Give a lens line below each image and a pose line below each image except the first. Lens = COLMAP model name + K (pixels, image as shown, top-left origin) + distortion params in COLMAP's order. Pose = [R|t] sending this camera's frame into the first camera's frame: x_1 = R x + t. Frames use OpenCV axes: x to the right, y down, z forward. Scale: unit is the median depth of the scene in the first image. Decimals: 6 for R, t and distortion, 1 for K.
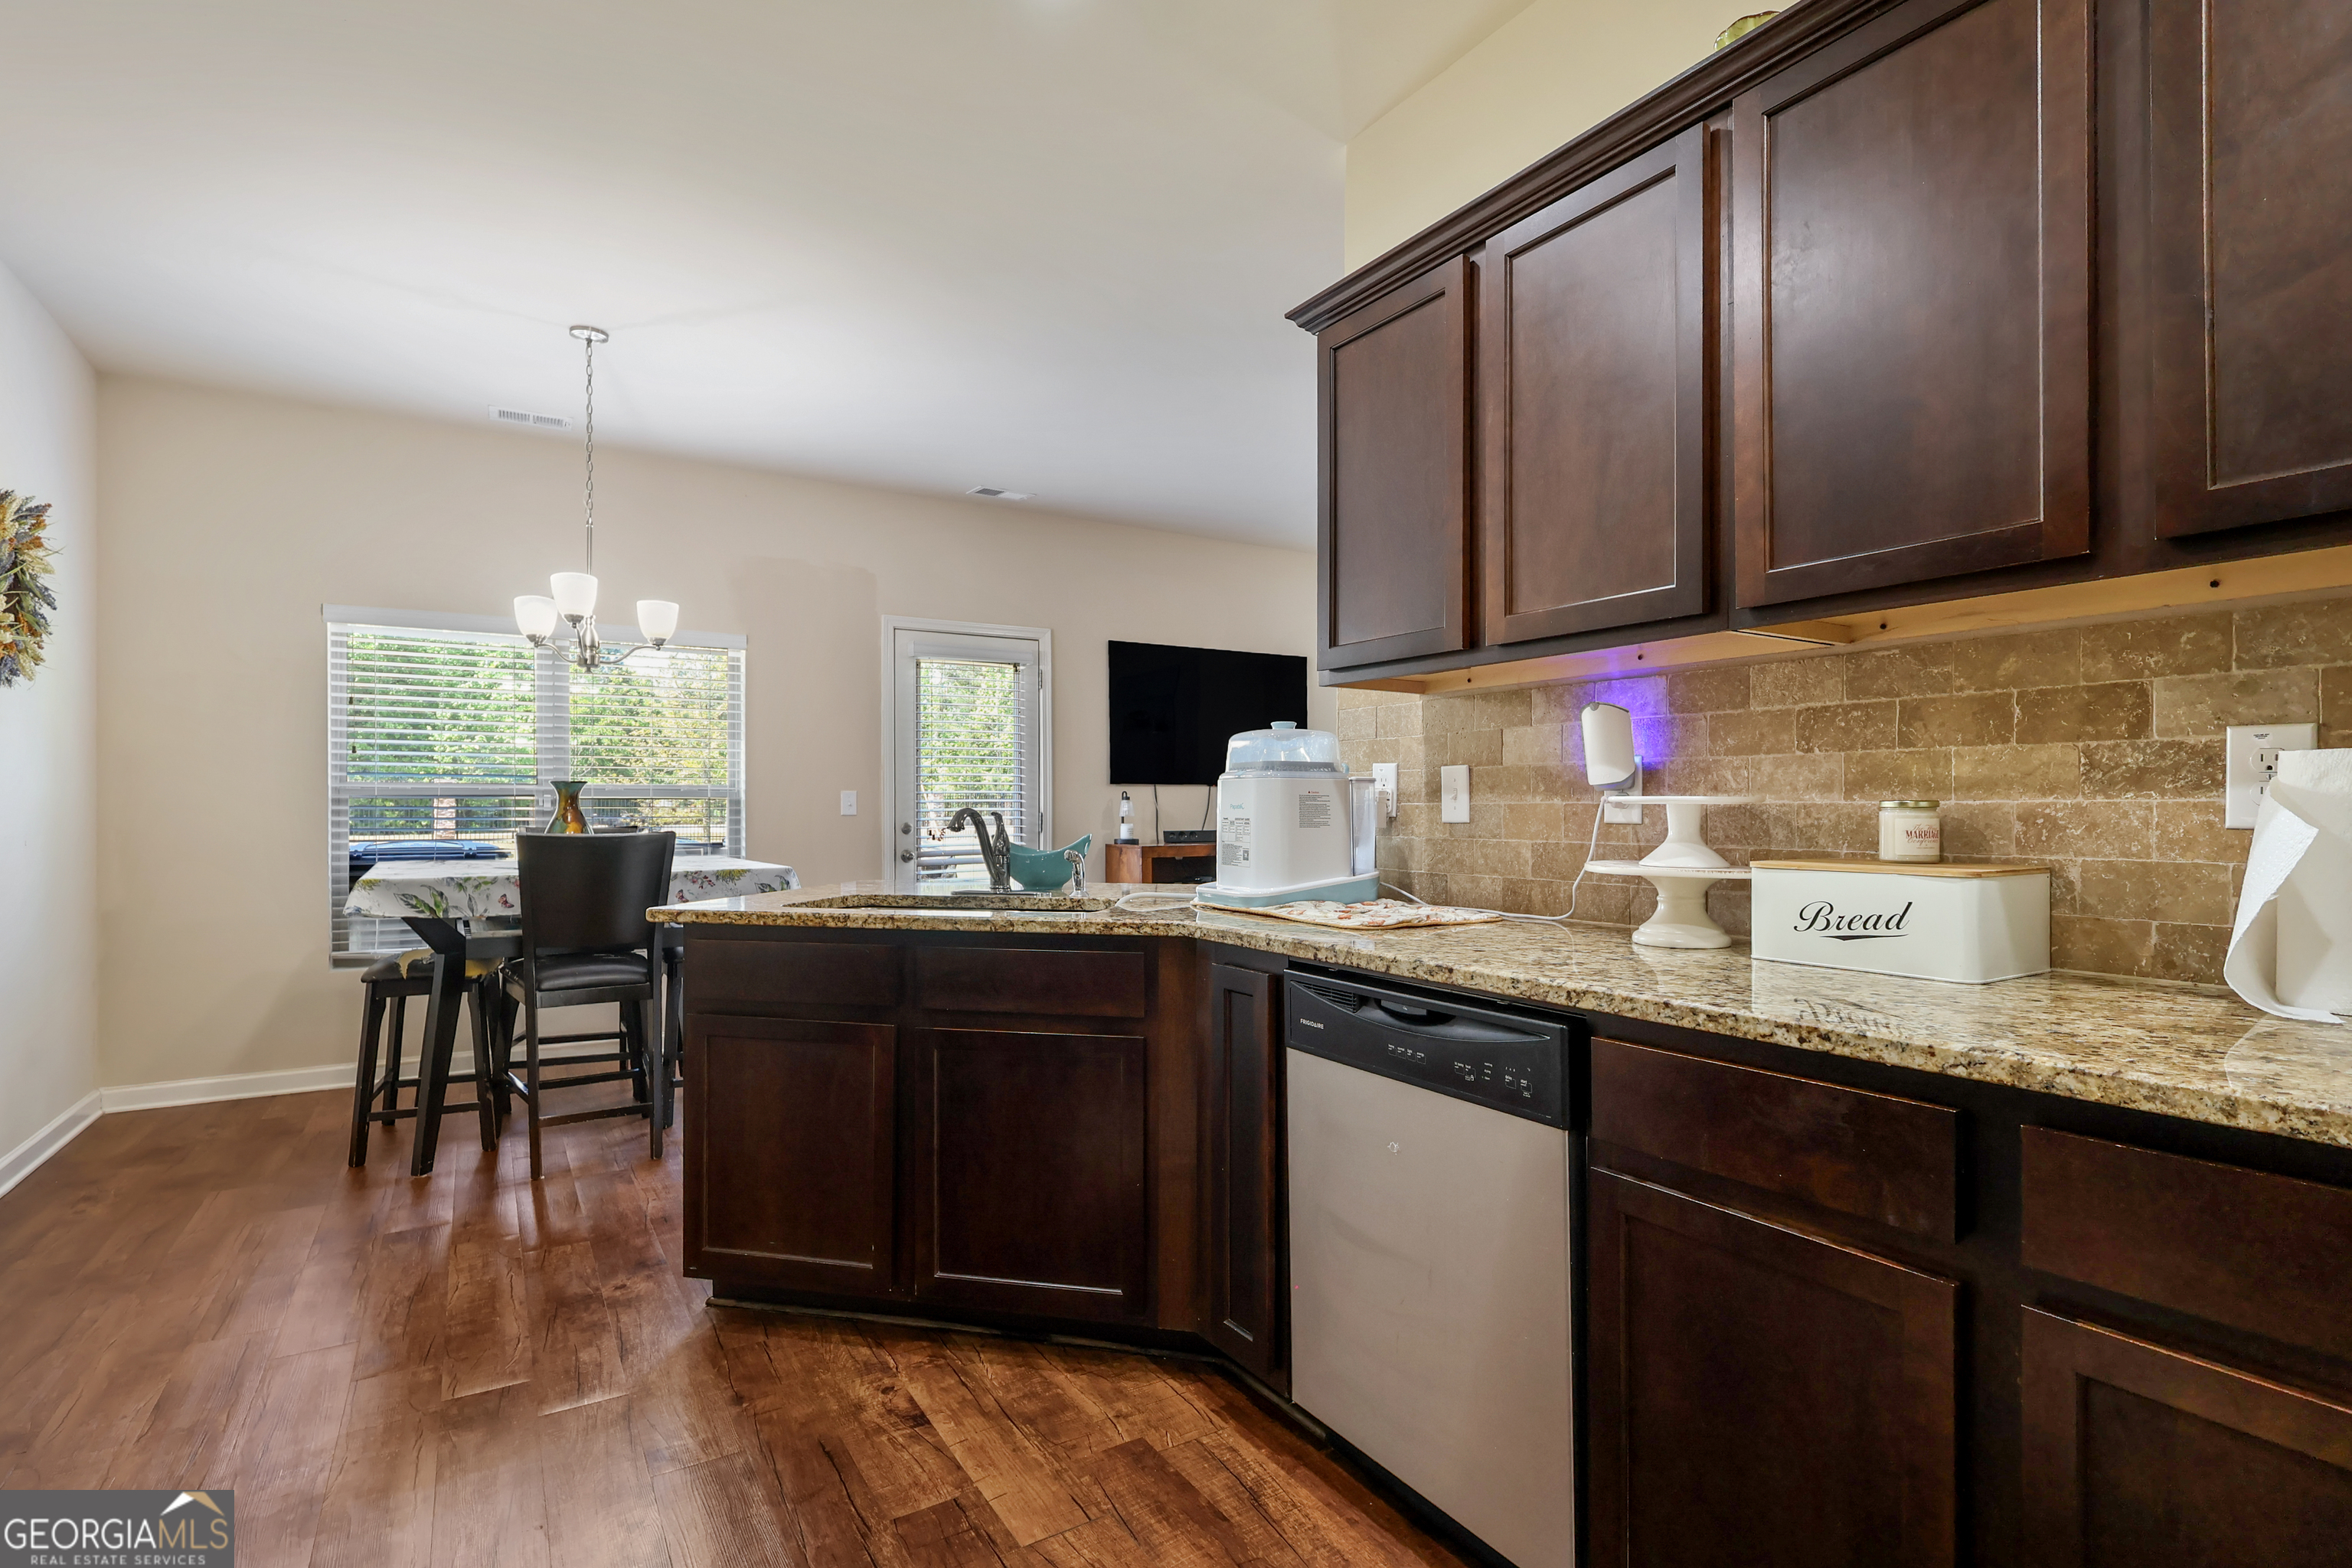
lens RADIAL K [[1111.1, 0, 1160.3], [0, 1111.1, 834.8], [0, 0, 1]] dist [-0.001242, 0.000687]
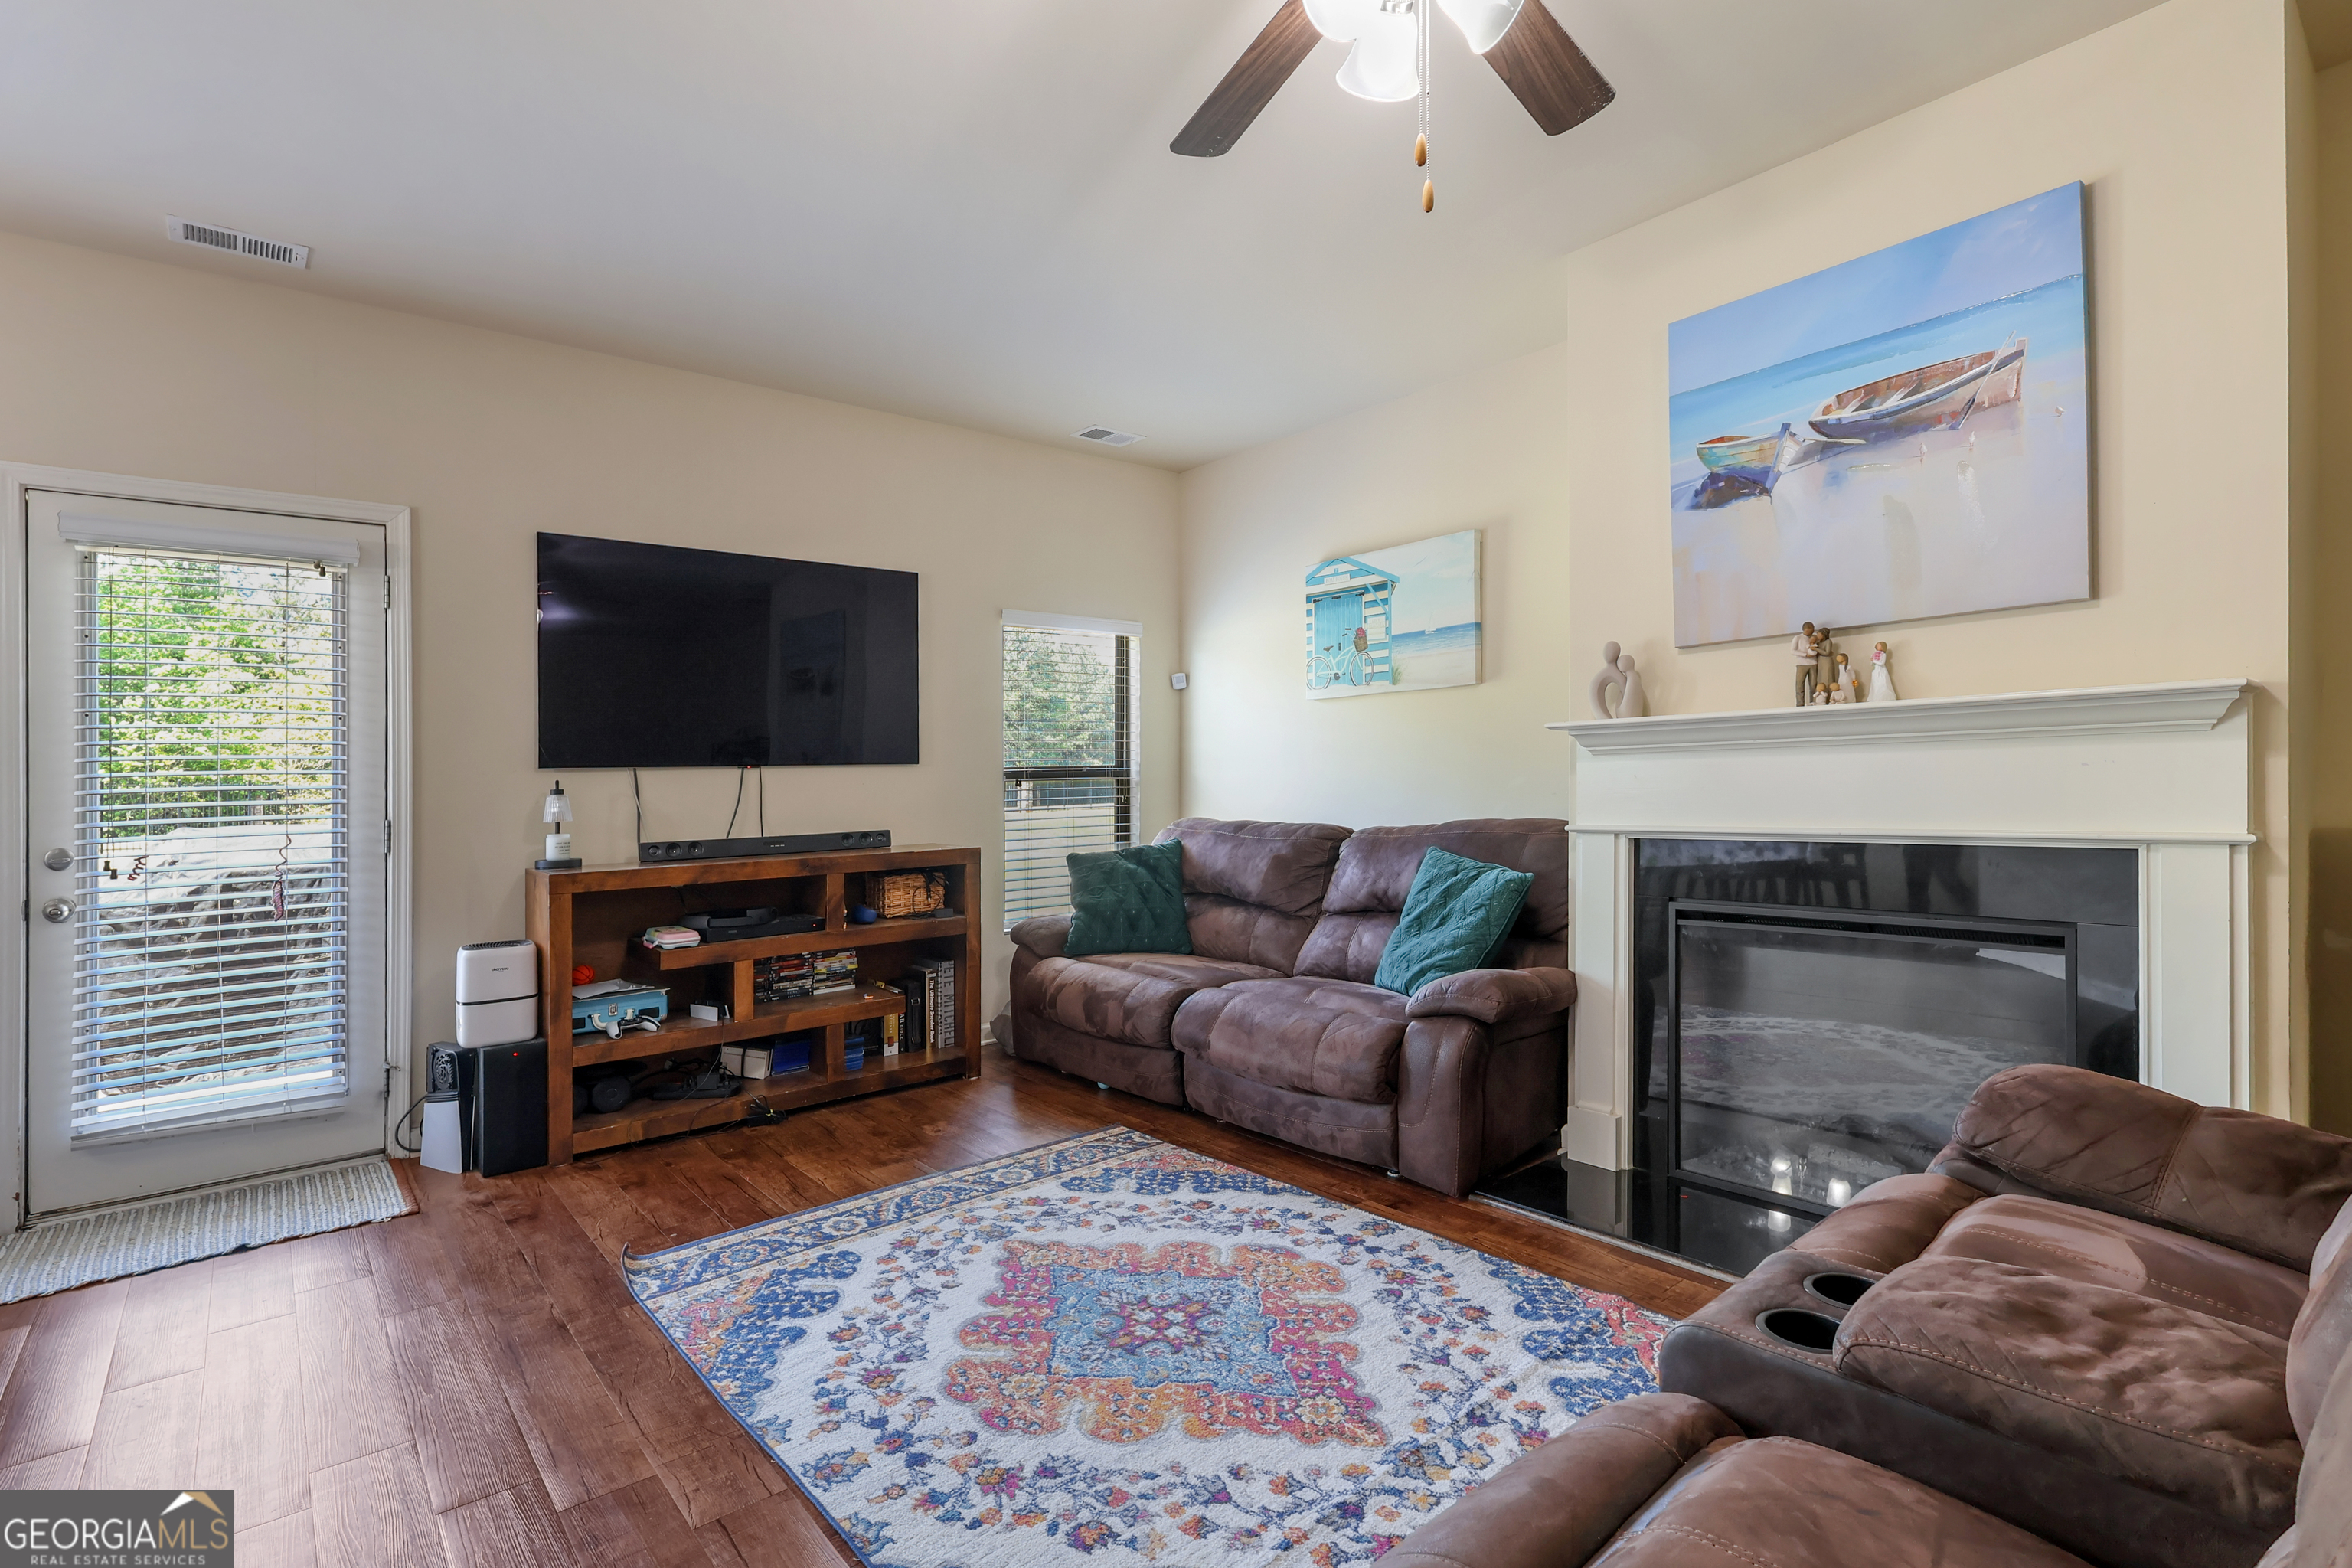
lens RADIAL K [[1111.1, 0, 1176.1], [0, 1111.1, 785.3], [0, 0, 1]] dist [-0.001242, 0.000687]
pose [[0.990173, -0.025844, 0.137436, 0.698863], [0.029325, 0.999297, -0.023370, -0.040628], [-0.136735, 0.027171, 0.990235, 1.215371]]
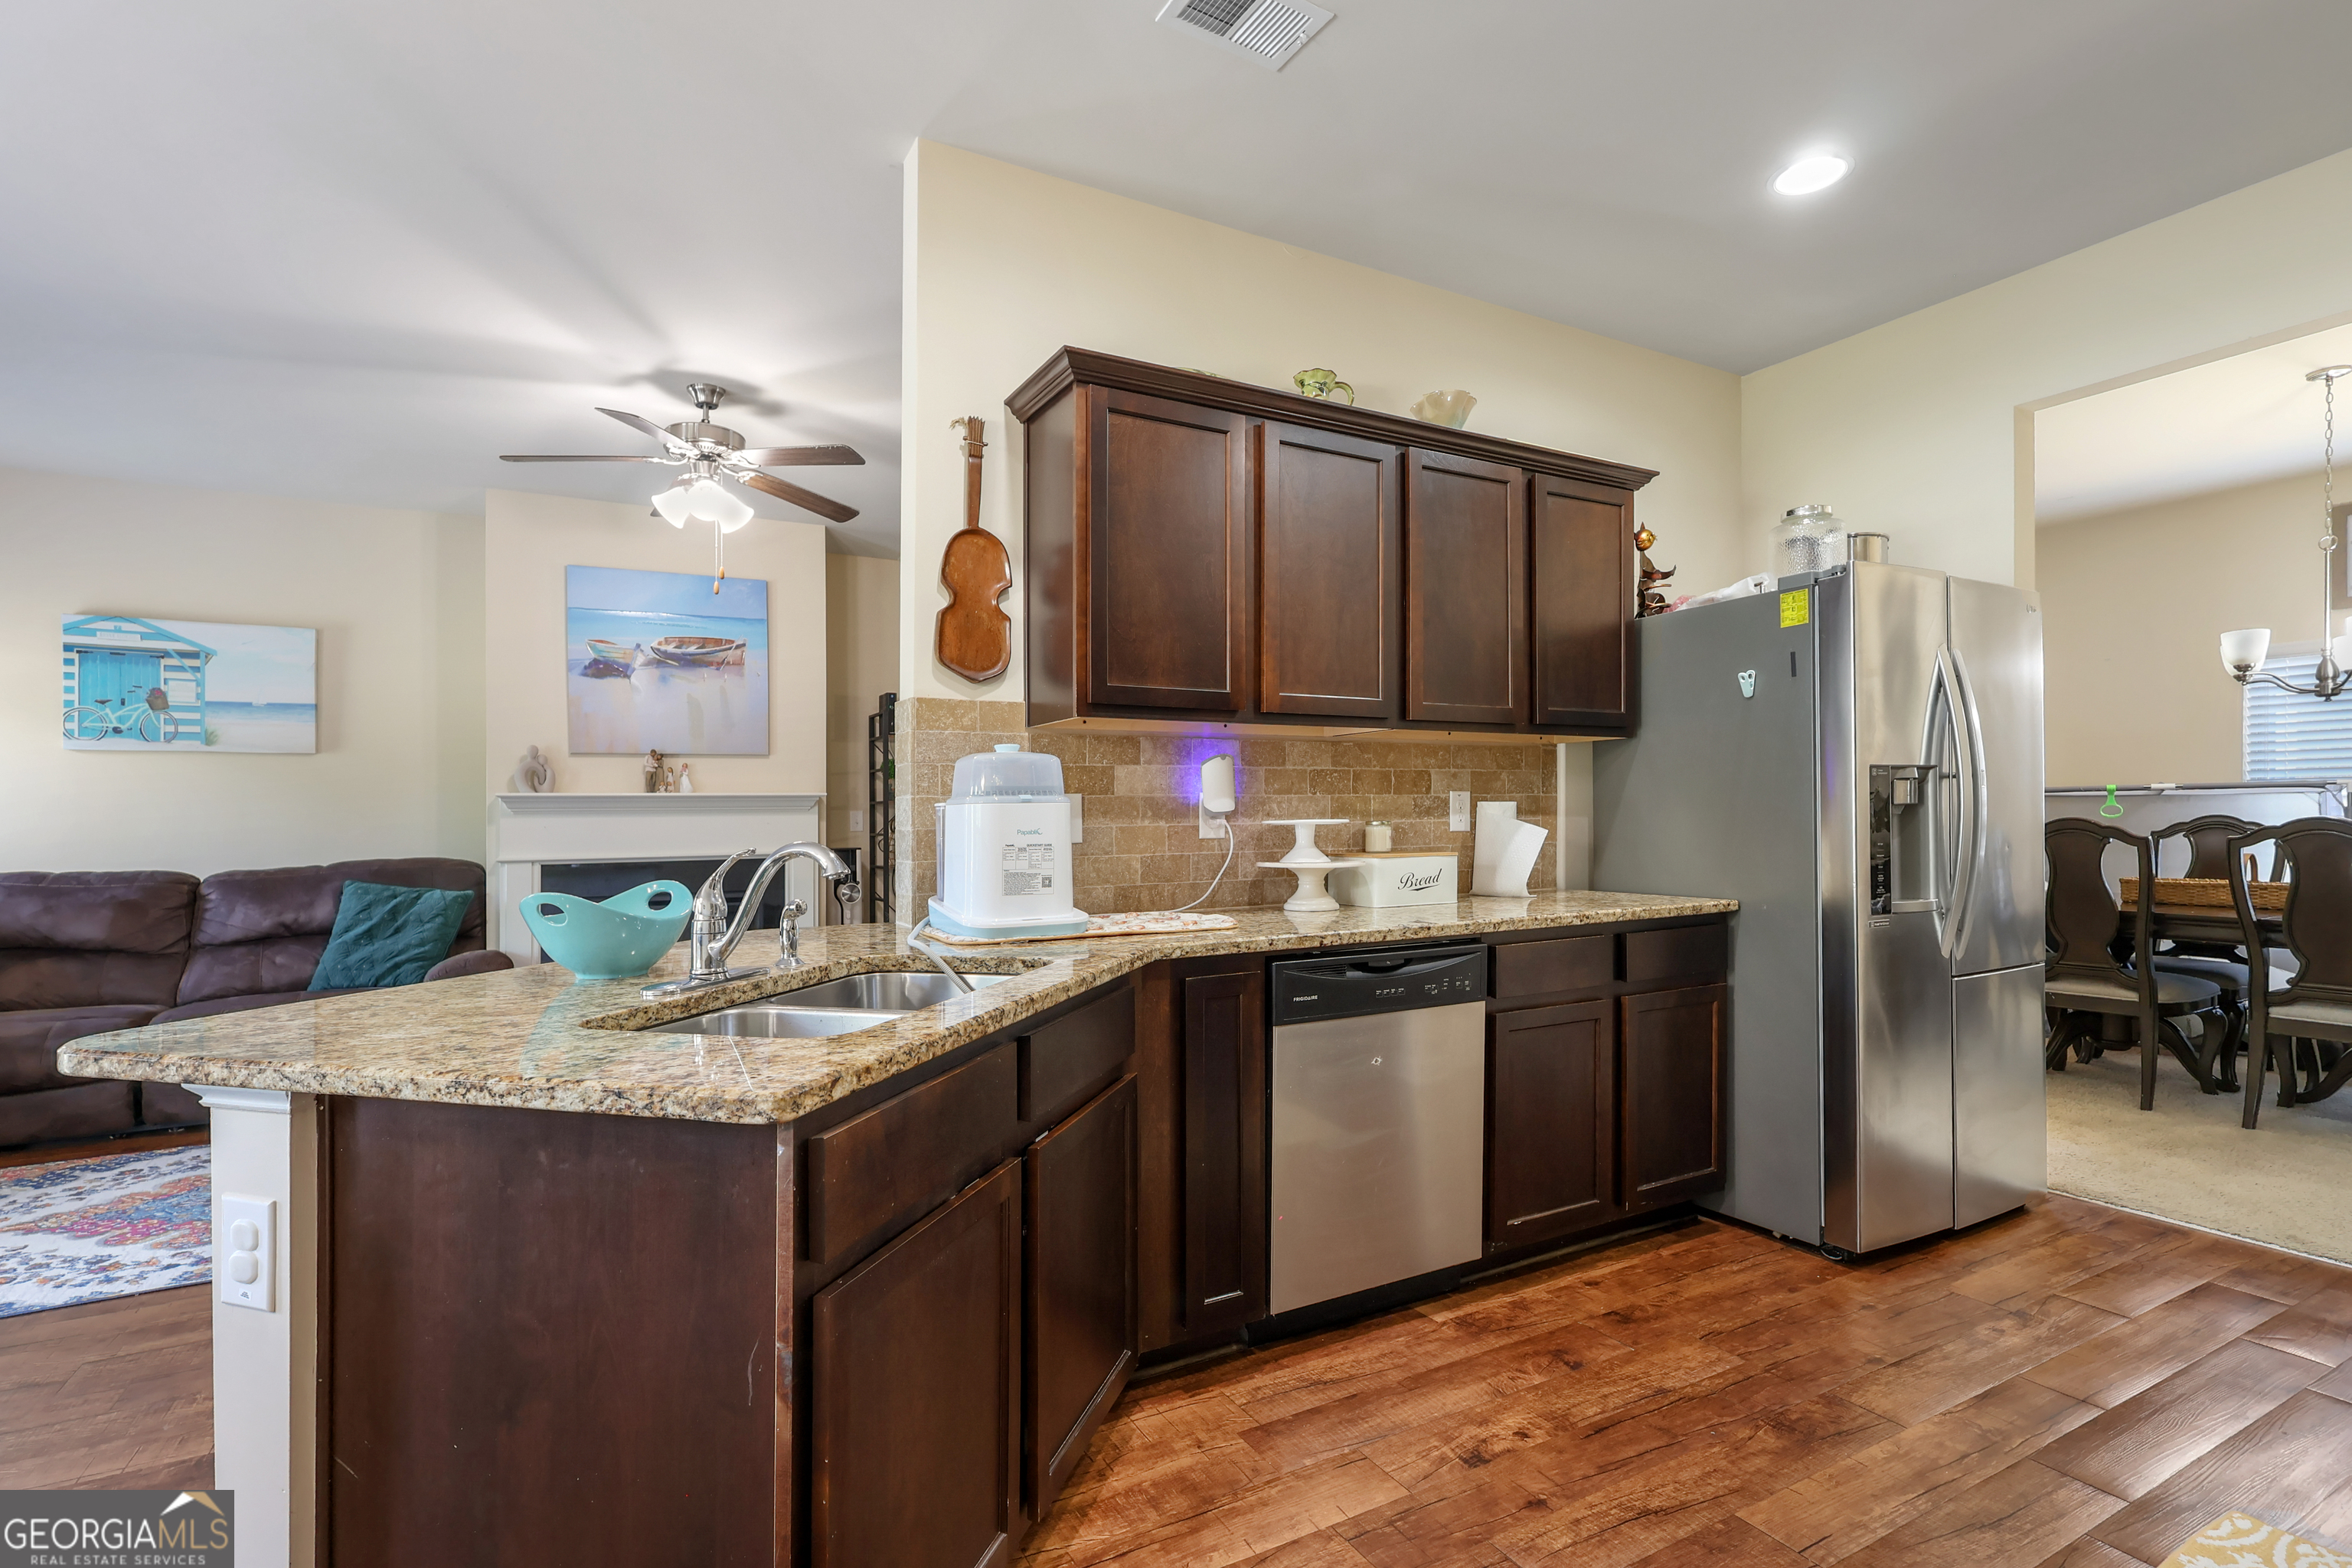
lens RADIAL K [[1111.1, 0, 1185.7], [0, 1111.1, 846.3], [0, 0, 1]] dist [-0.001242, 0.000687]
pose [[0.049172, -0.028957, 0.998370, -1.109199], [0.036250, 0.998973, 0.027189, -0.043660], [-0.998132, 0.034854, 0.050171, 1.031708]]
